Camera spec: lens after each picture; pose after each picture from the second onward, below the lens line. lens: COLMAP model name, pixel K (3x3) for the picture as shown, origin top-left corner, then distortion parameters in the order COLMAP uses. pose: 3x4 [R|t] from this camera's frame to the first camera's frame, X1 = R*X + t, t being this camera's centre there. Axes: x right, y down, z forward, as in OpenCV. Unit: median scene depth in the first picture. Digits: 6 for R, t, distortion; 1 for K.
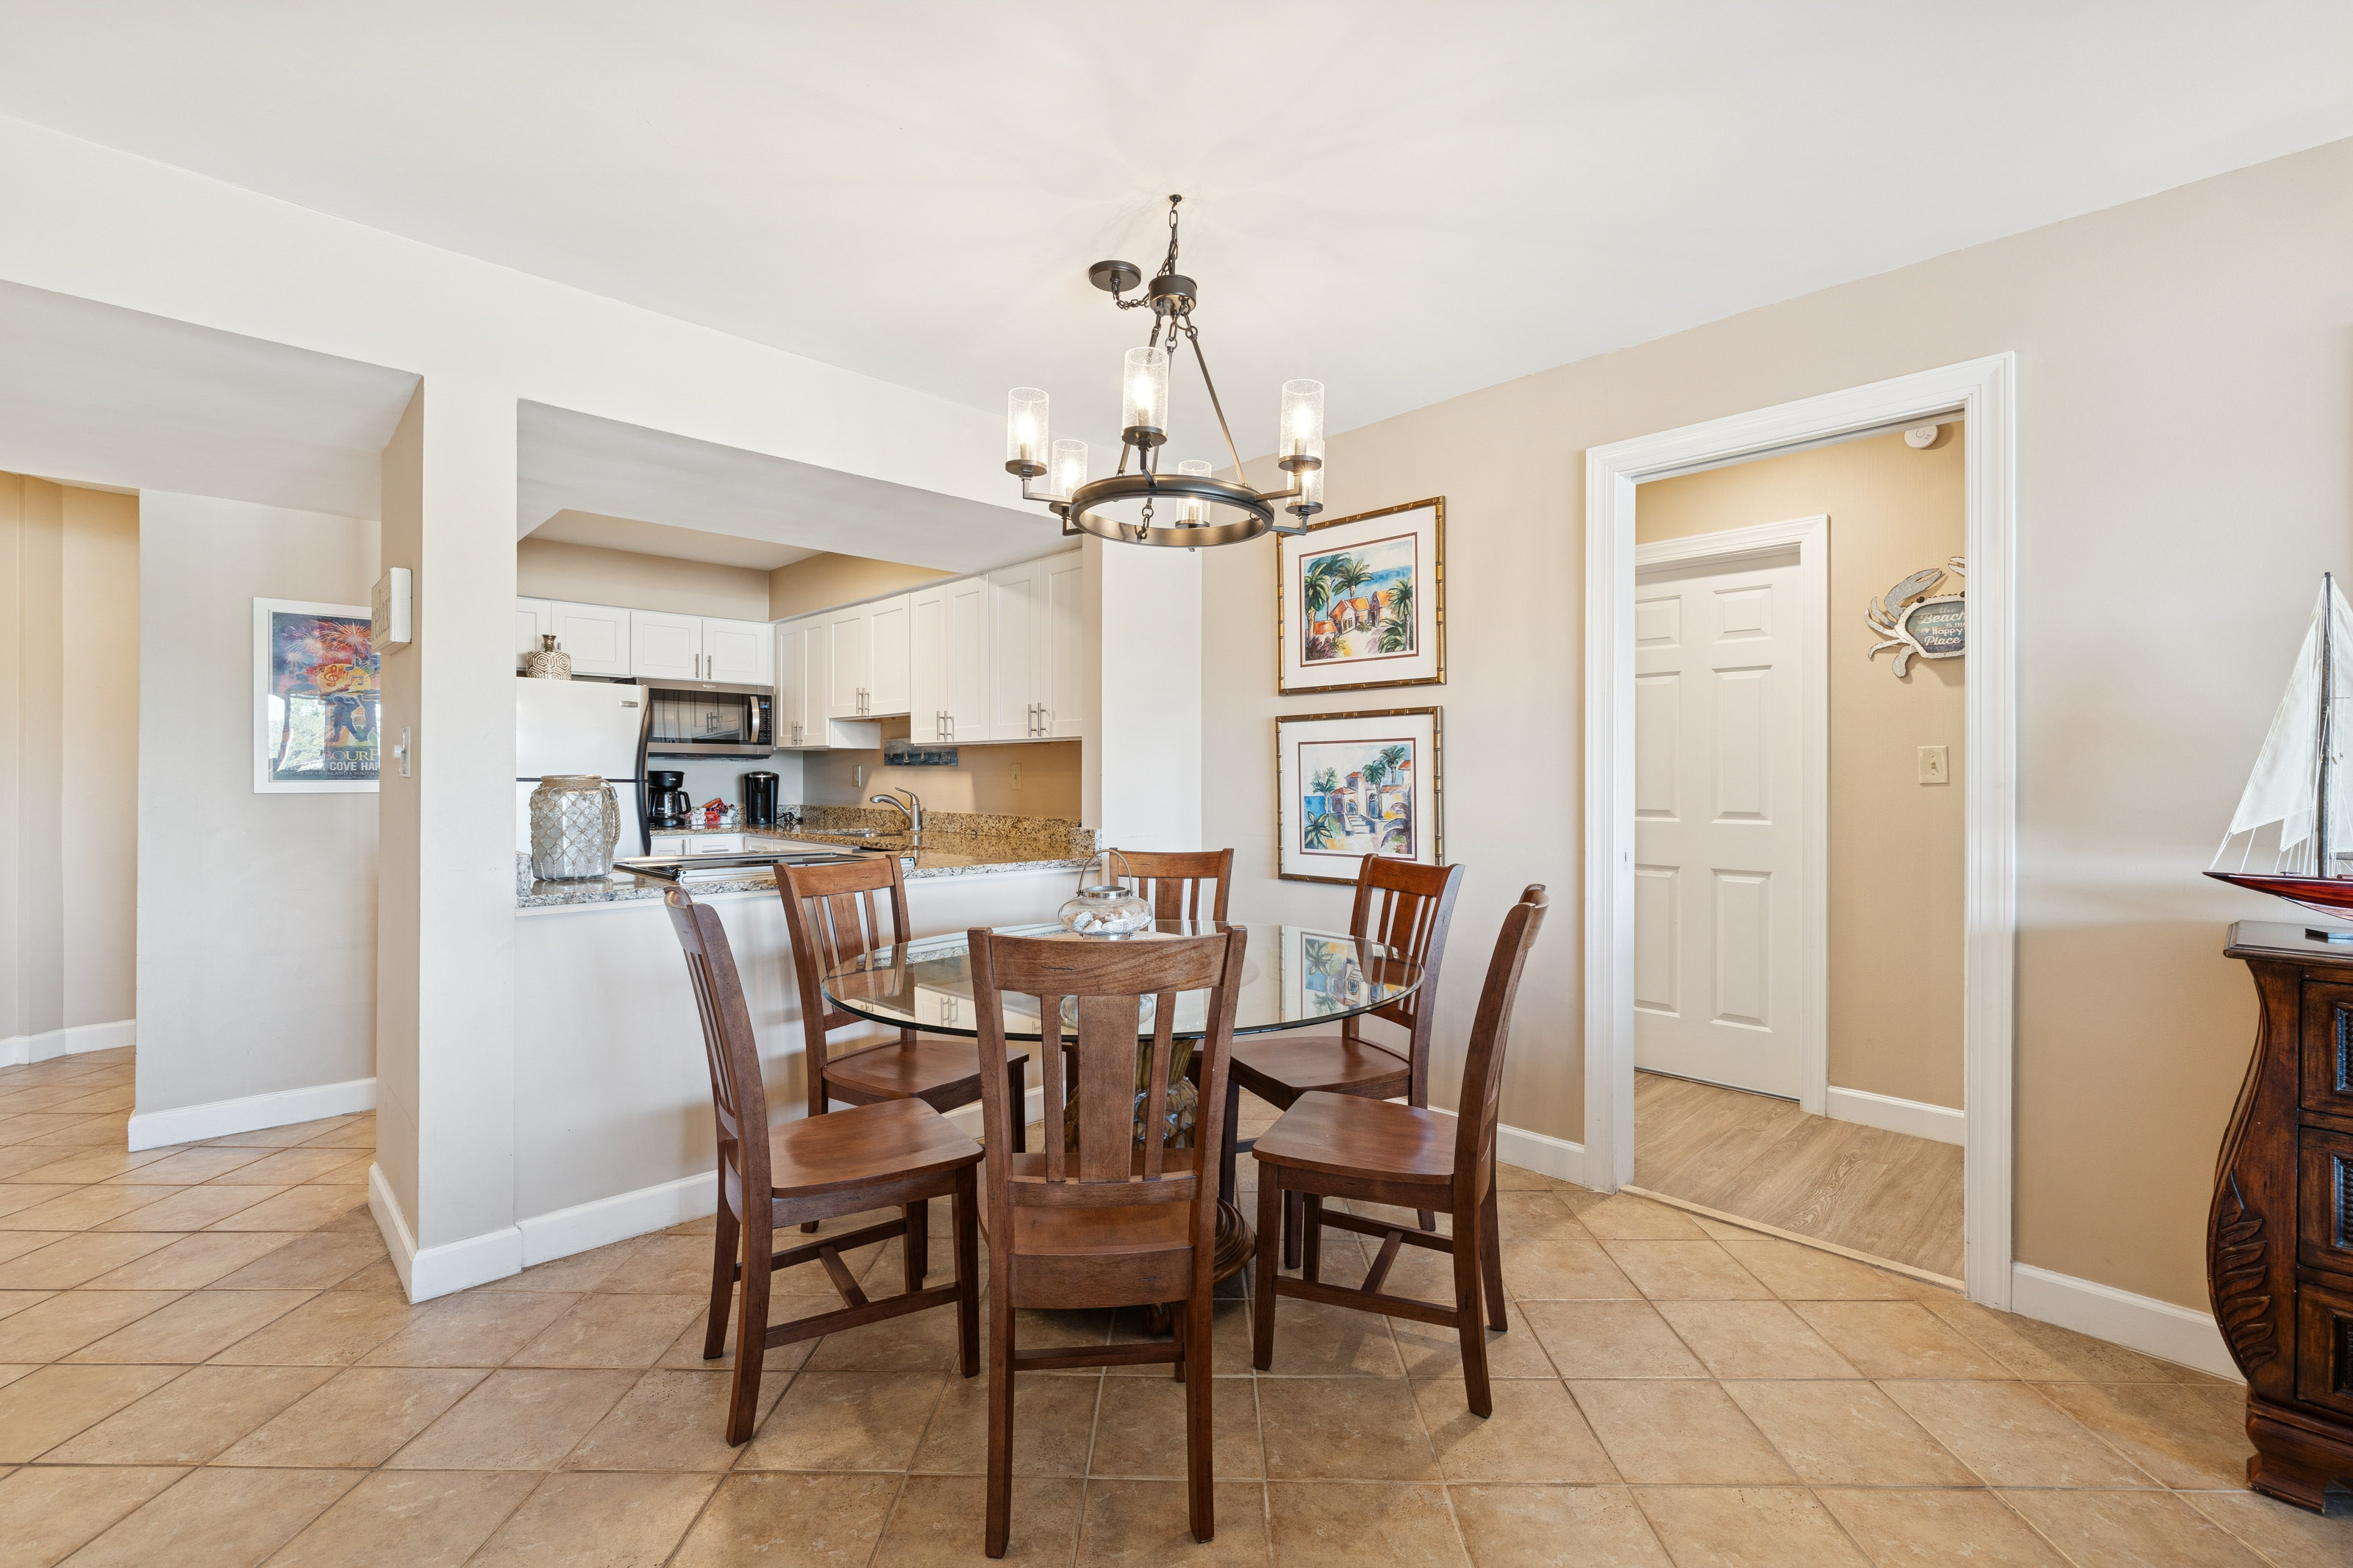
lens RADIAL K [[1017.9, 0, 1178.3], [0, 1017.9, 773.9], [0, 0, 1]] dist [0.000349, 0.000665]
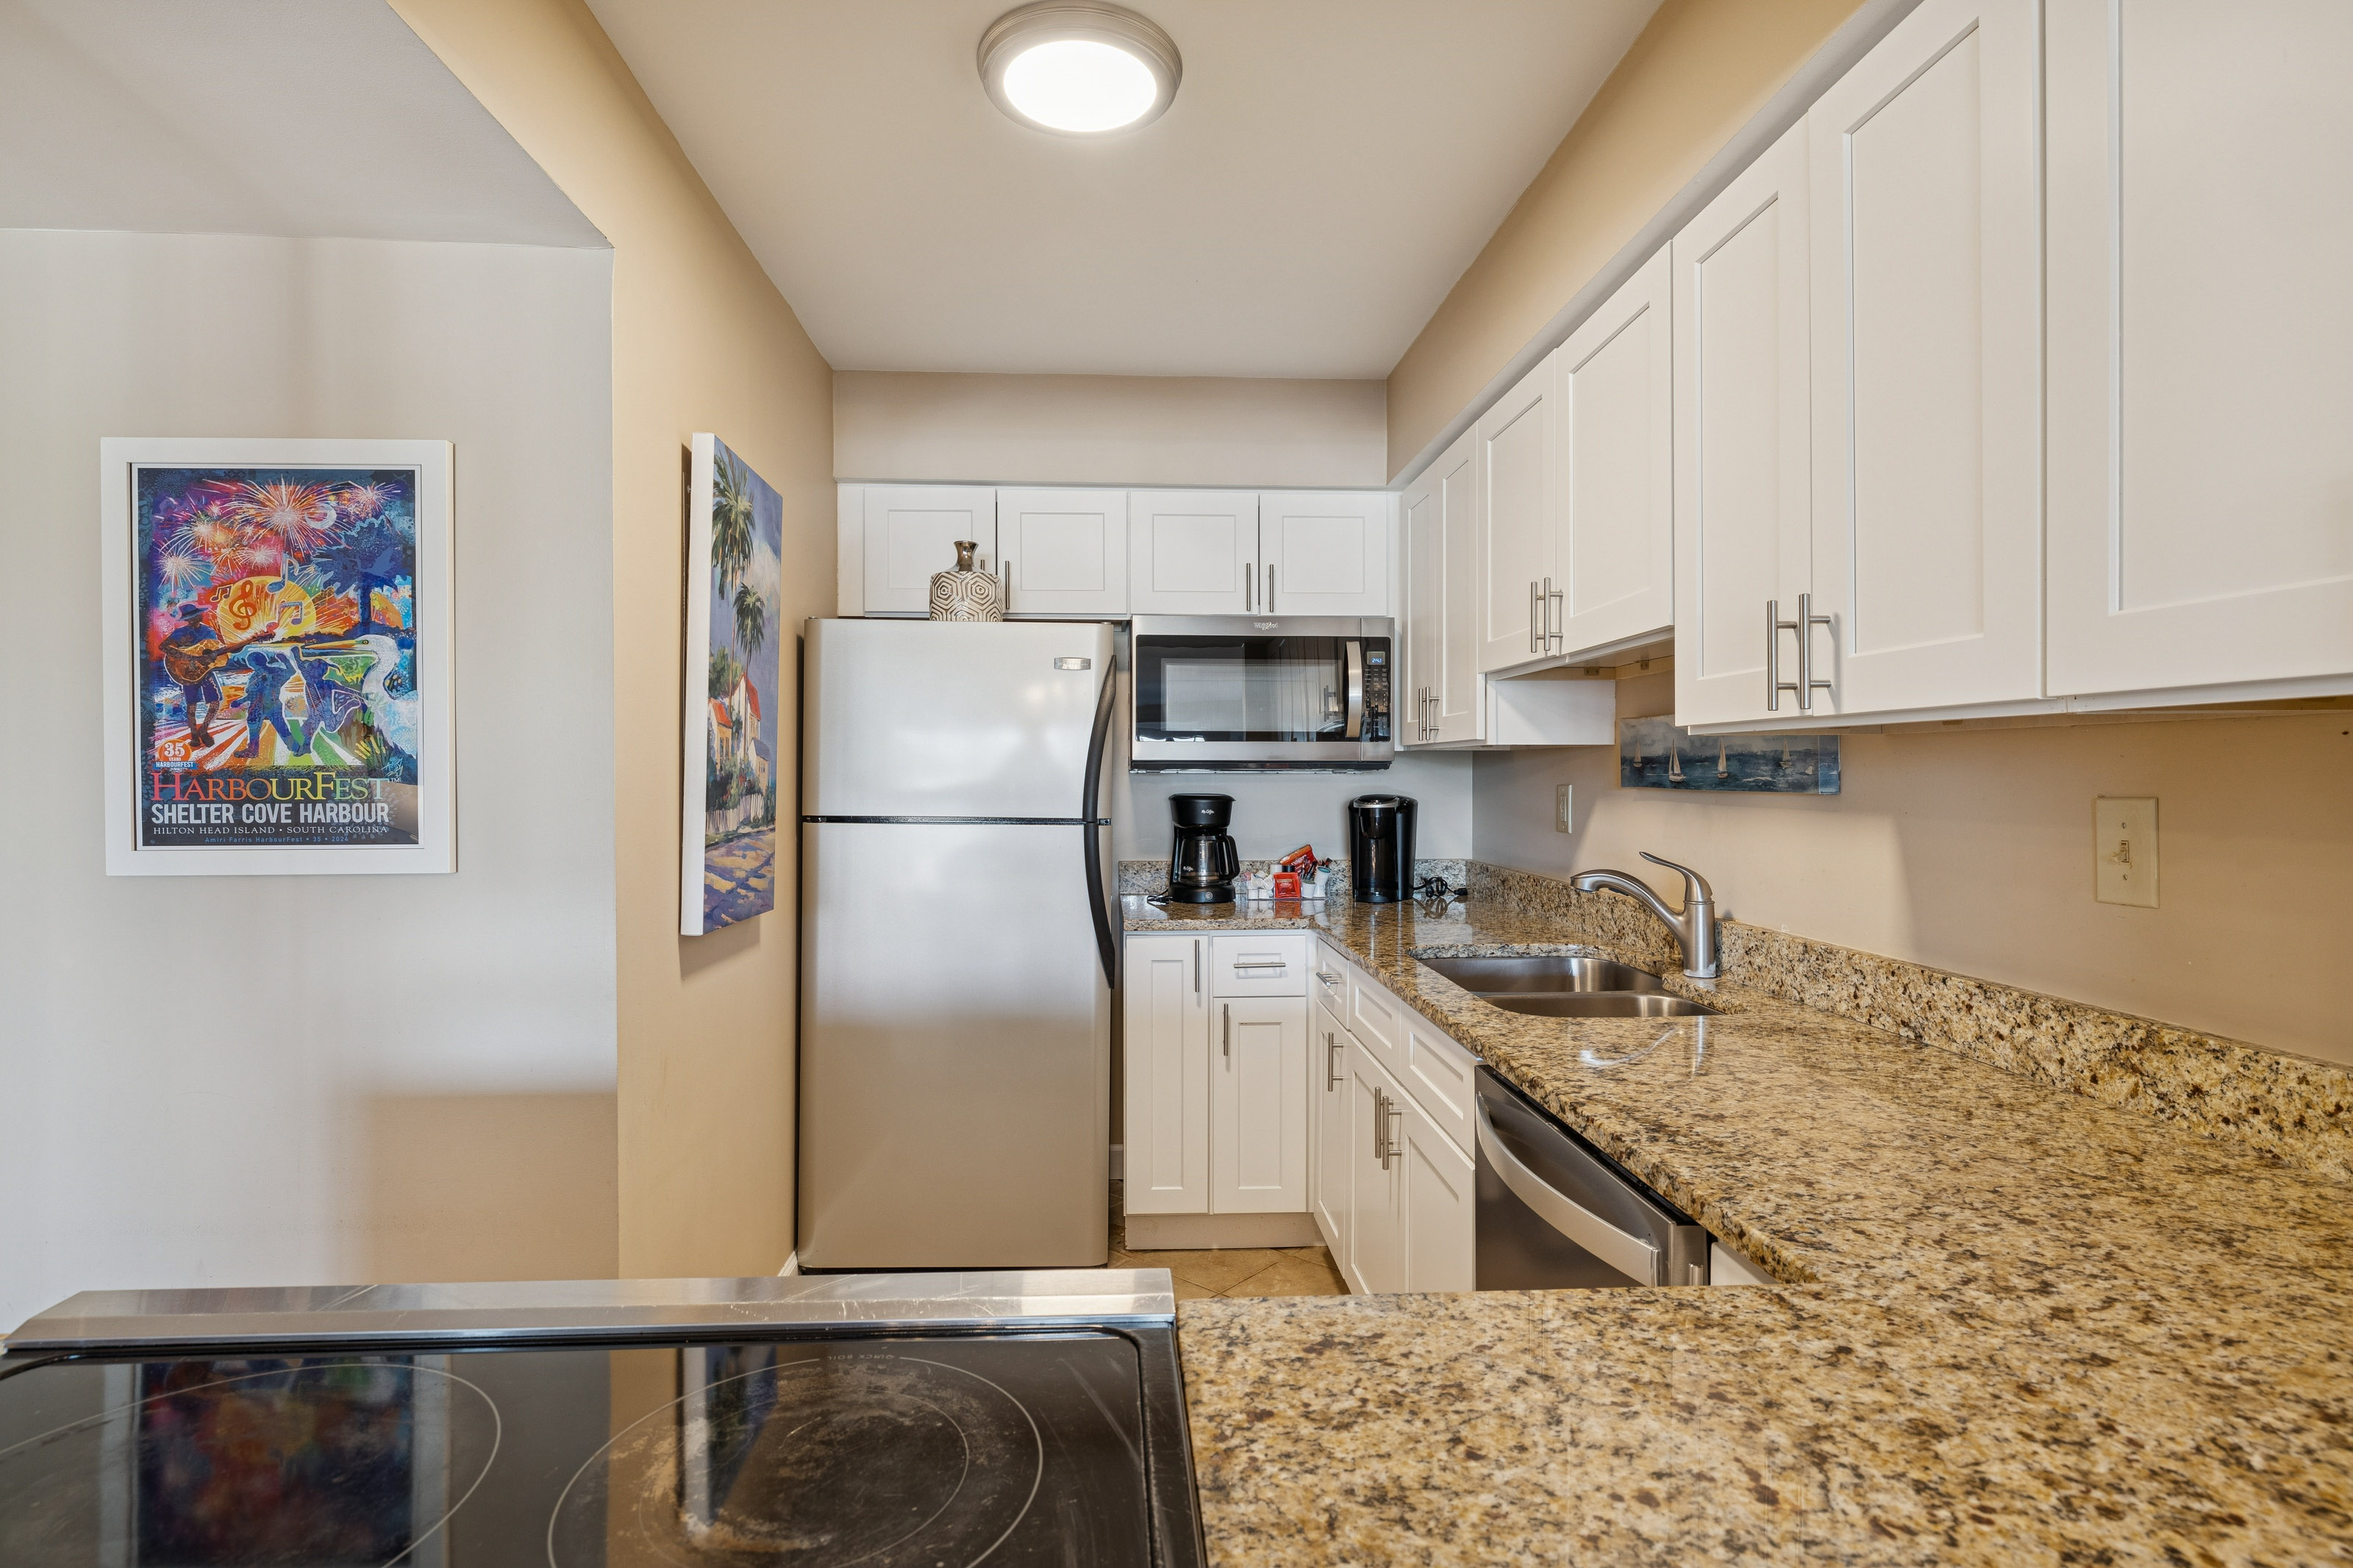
lens RADIAL K [[1154.0, 0, 1190.2], [0, 1154.0, 781.6], [0, 0, 1]] dist [0.006458, 0.000540]
pose [[0.768424, 0.000425, -0.639941, -0.206951], [0.005433, 0.999959, 0.007188, -0.022666], [0.639918, -0.009001, 0.768390, 0.869690]]
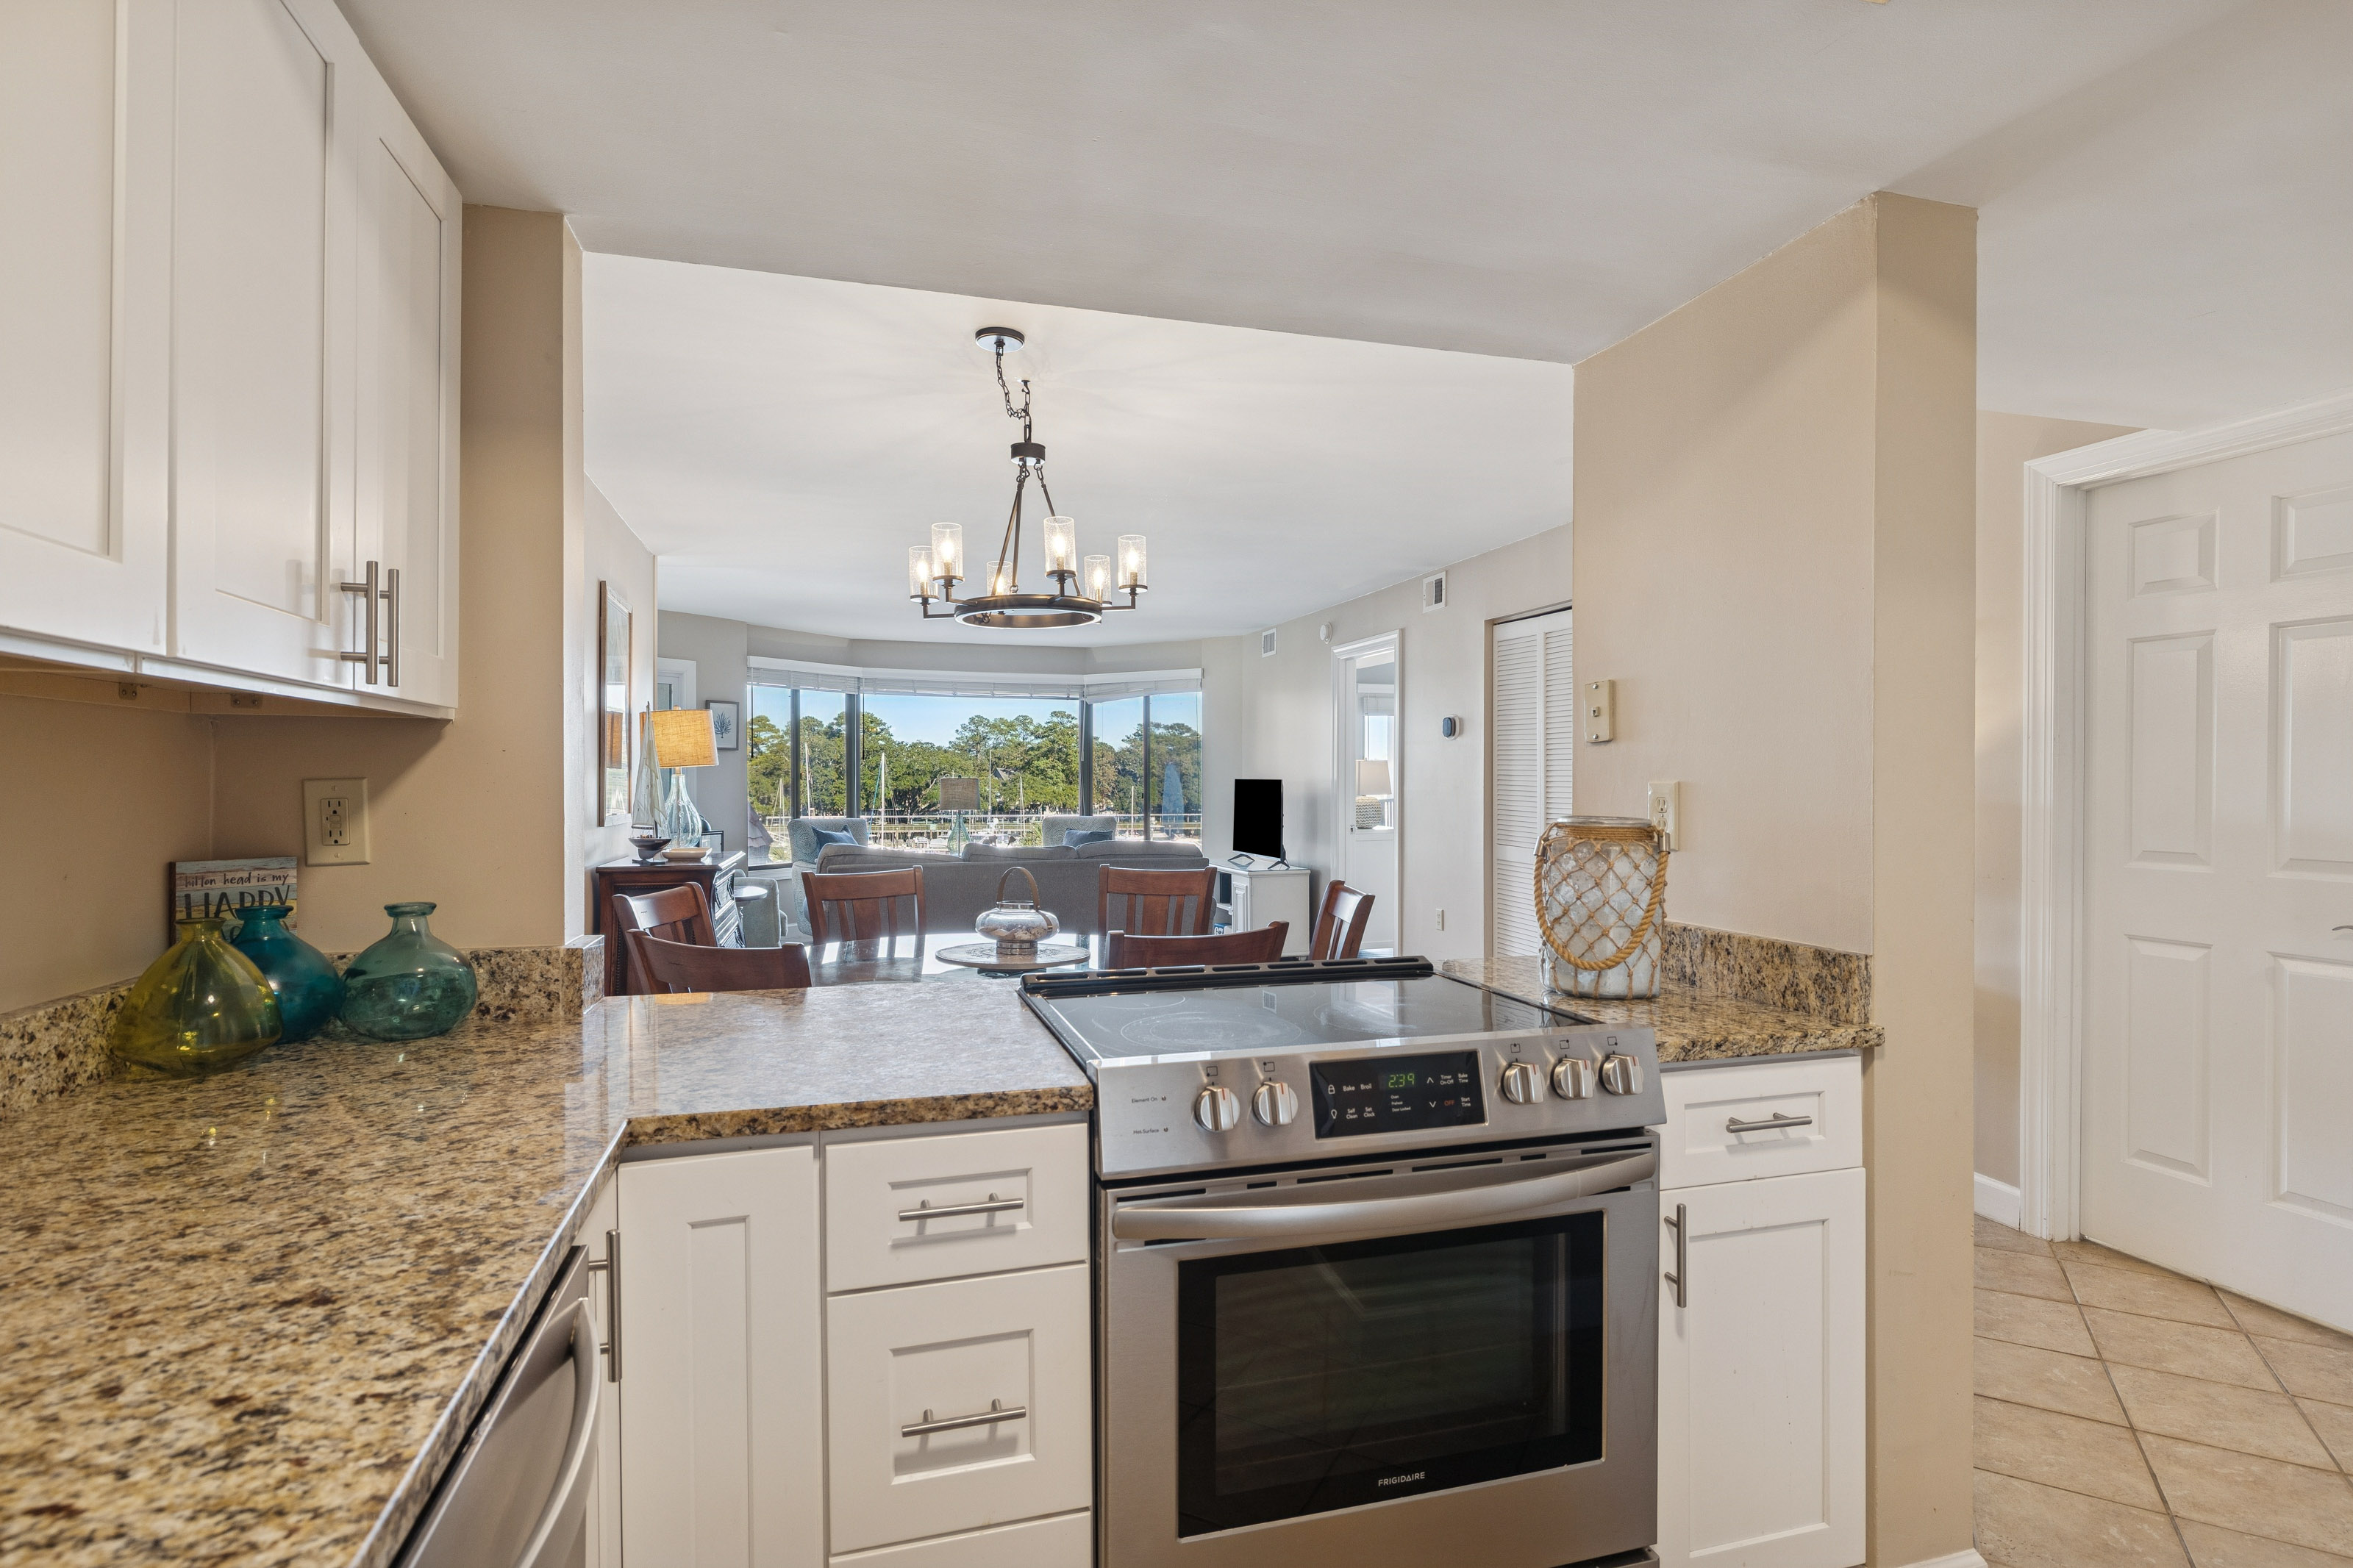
lens RADIAL K [[1186.2, 0, 1178.2], [0, 1186.2, 785.4], [0, 0, 1]] dist [0.002763, 0.000362]
pose [[-0.882666, -0.001718, 0.469998, -0.555845], [-0.000797, 0.999997, 0.002157, -0.011588], [-0.470000, 0.001529, -0.882665, 1.363104]]
